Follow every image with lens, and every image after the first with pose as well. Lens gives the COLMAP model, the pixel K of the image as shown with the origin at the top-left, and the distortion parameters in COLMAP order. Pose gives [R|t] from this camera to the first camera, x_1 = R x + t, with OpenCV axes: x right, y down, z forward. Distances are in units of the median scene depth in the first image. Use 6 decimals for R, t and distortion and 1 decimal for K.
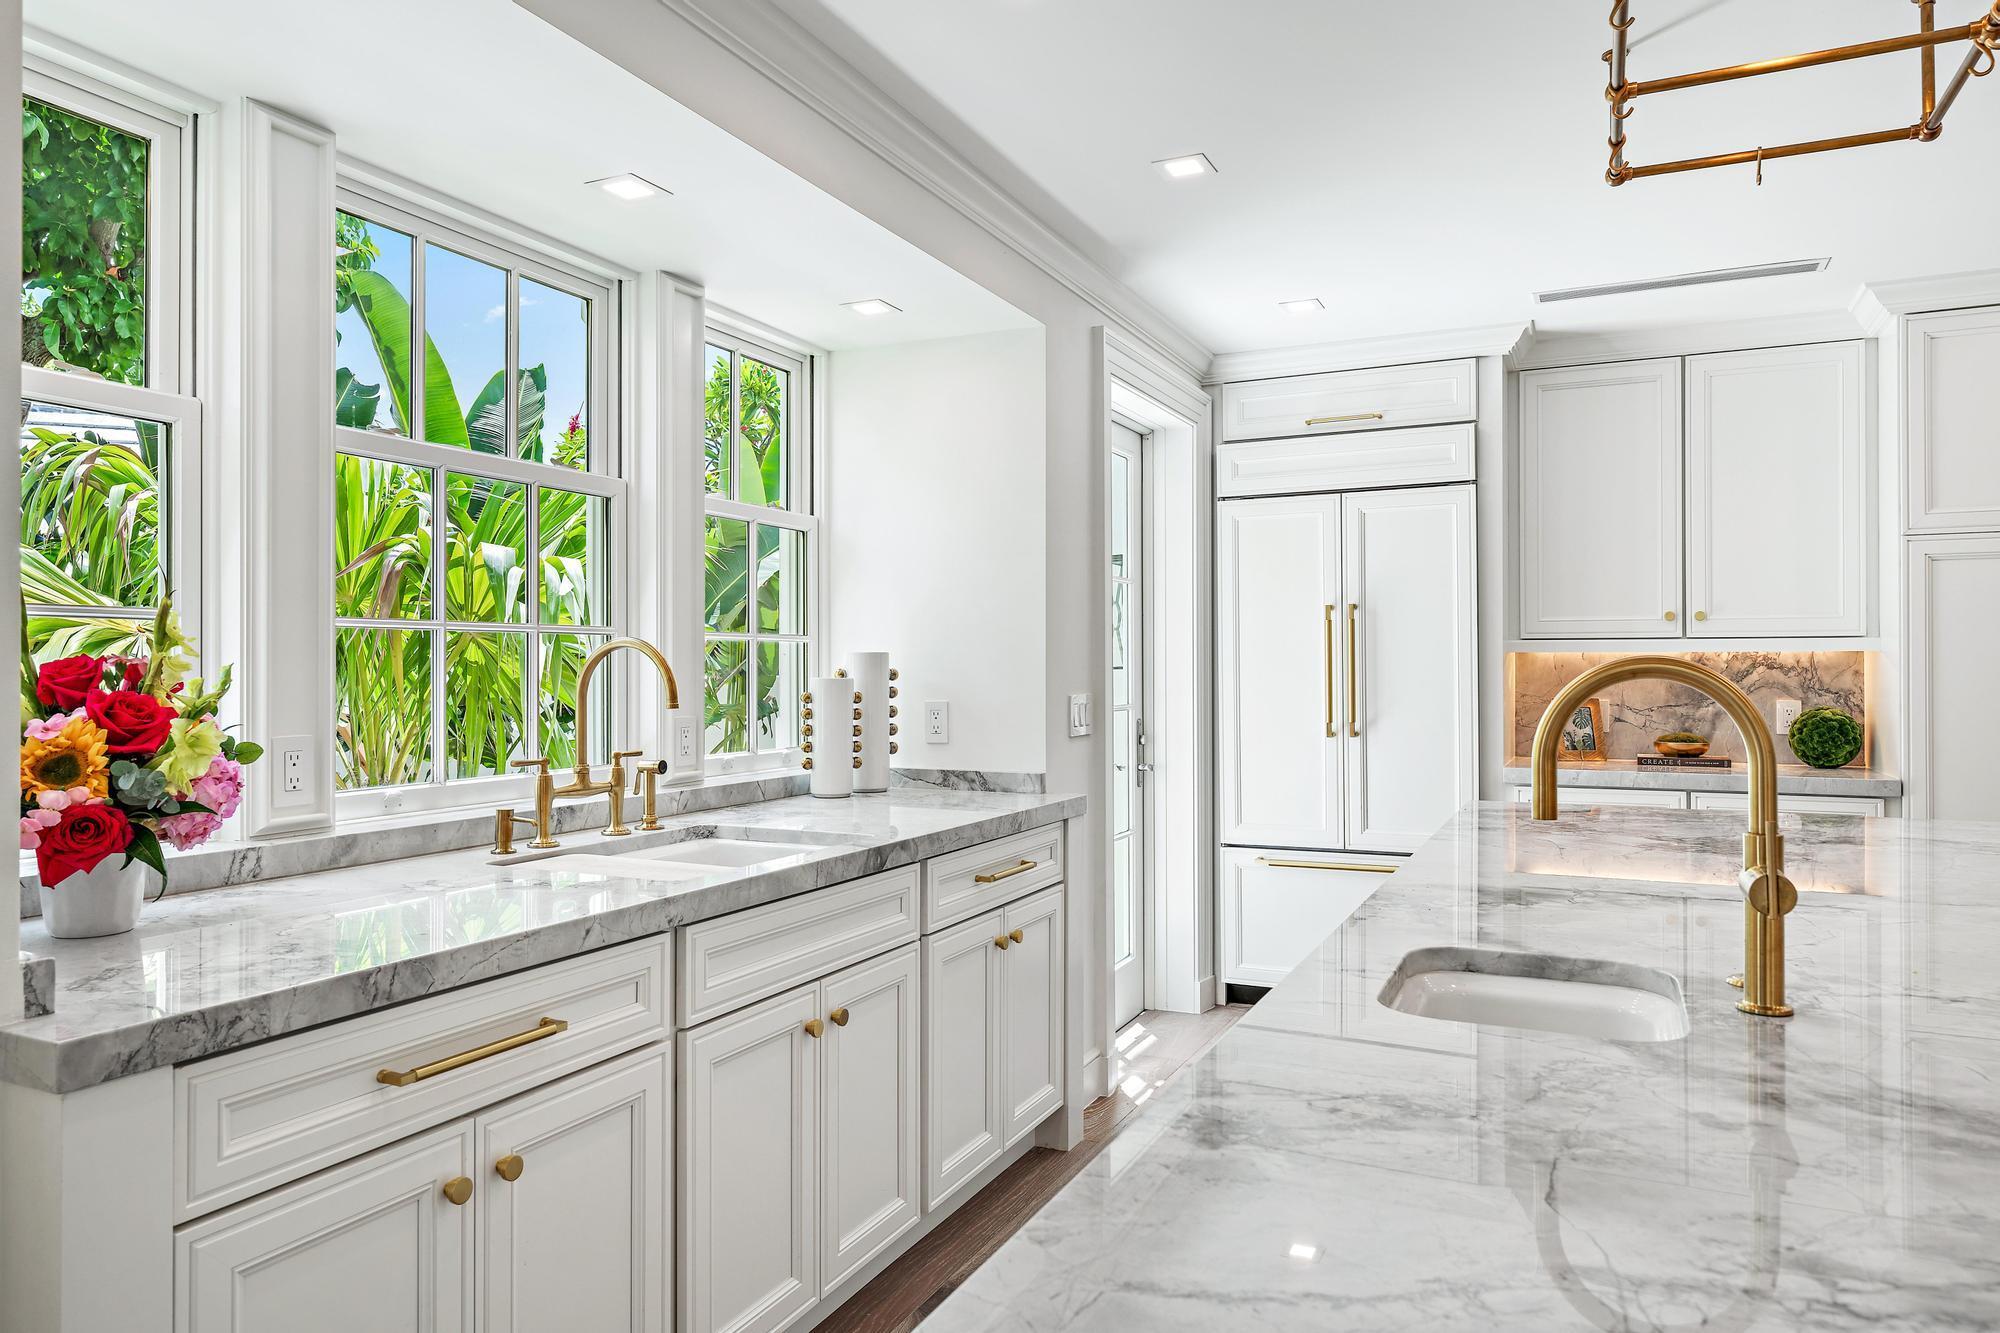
lens RADIAL K [[1277.8, 0, 997.7], [0, 1277.8, 664.9], [0, 0, 1]] dist [0.003169, 0.000174]
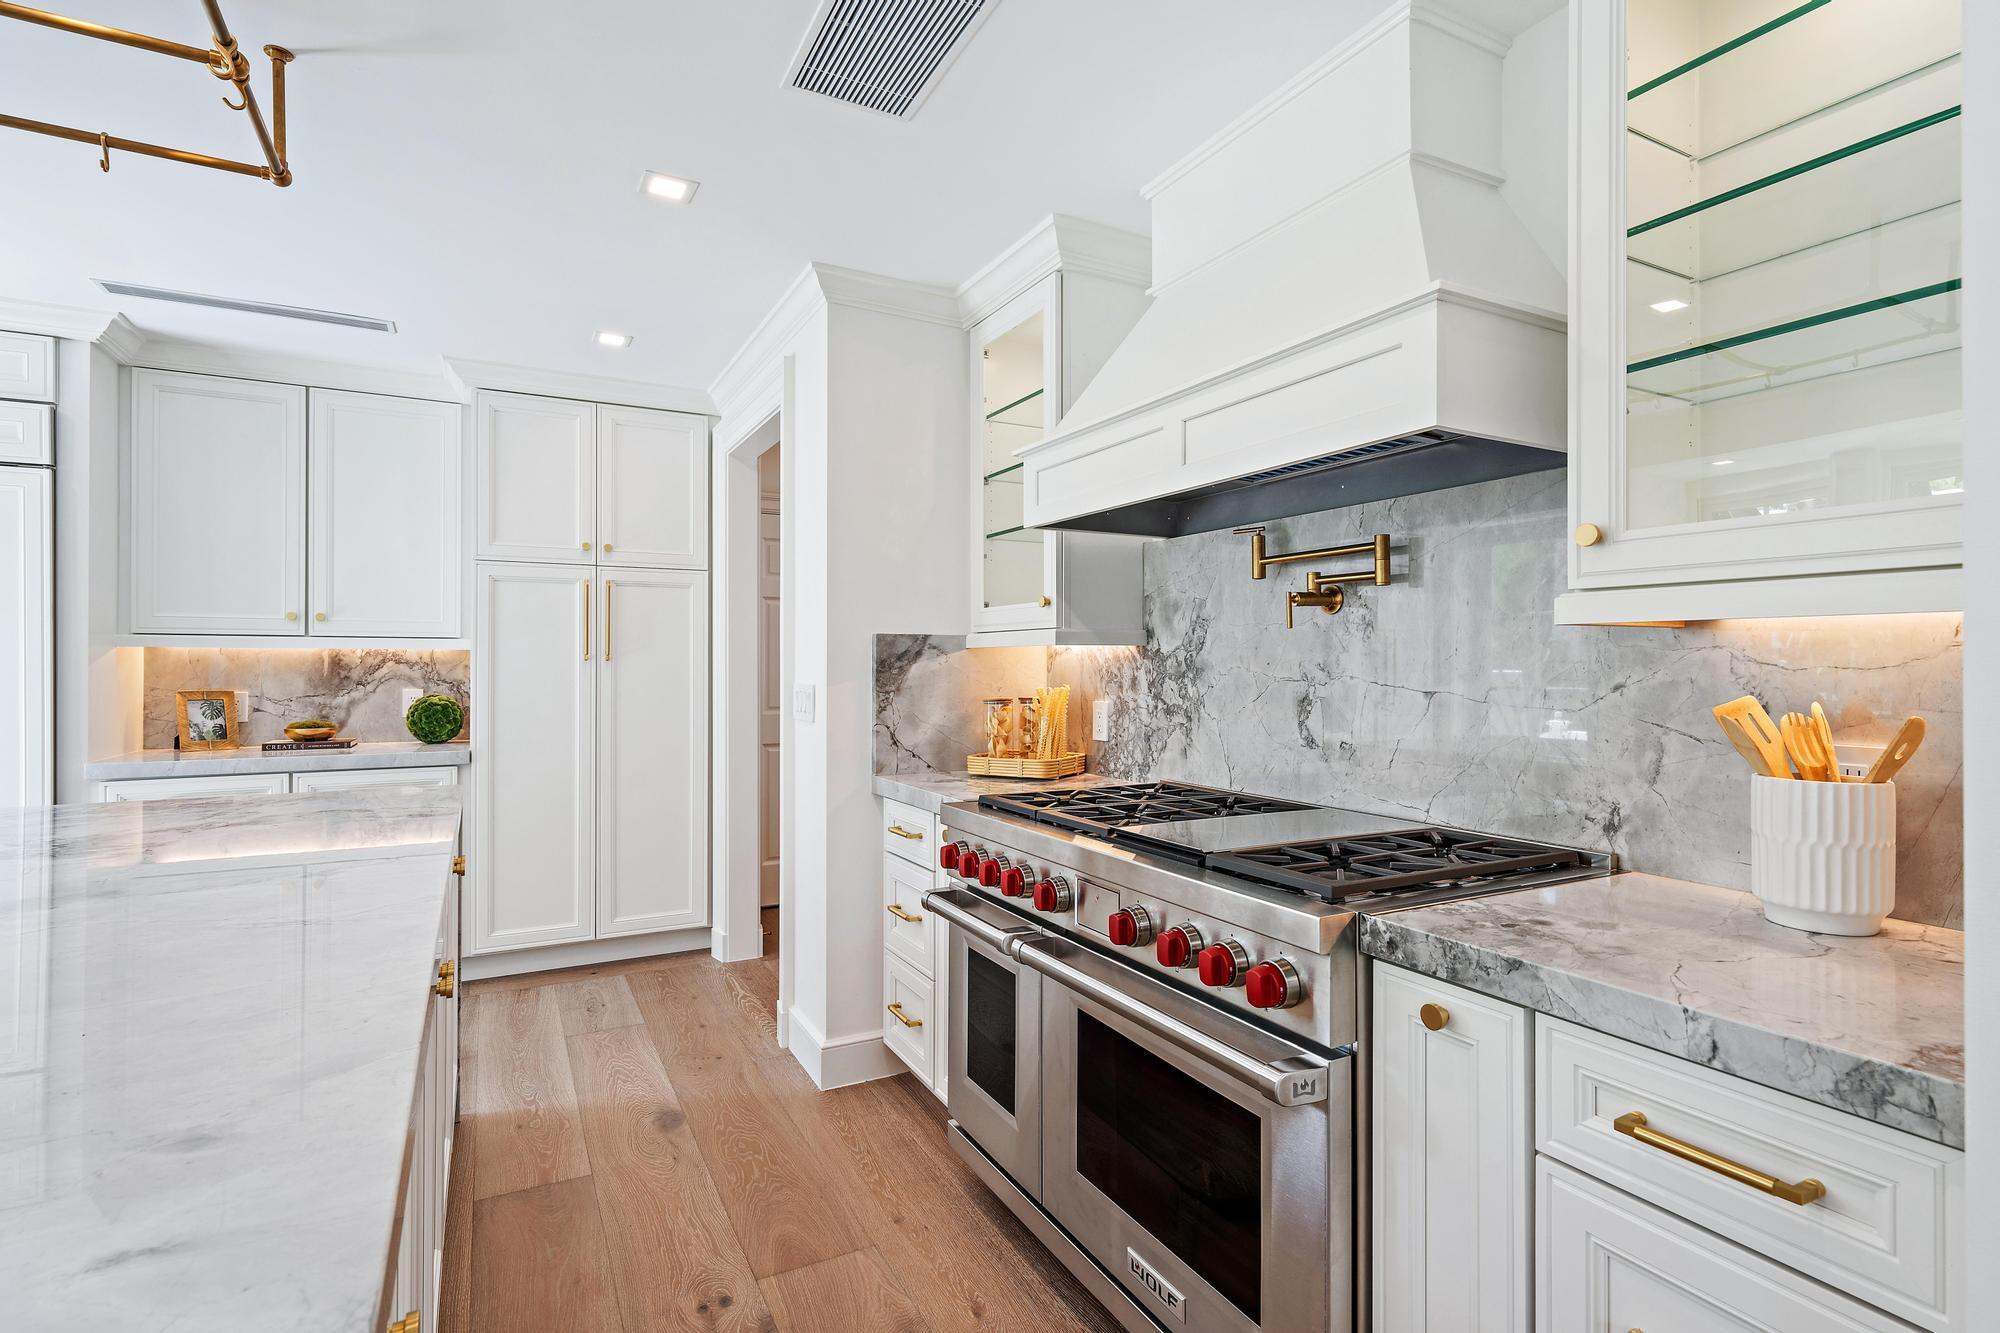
lens RADIAL K [[960.6, 0, 1000.0], [0, 960.6, 665.3], [0, 0, 1]] dist [-0.002488, 0.000234]
pose [[0.590432, 0.001423, 0.807086, 0.211676], [-0.004633, 0.999988, 0.001627, 0.000525], [-0.807074, -0.004700, 0.590432, 0.004554]]
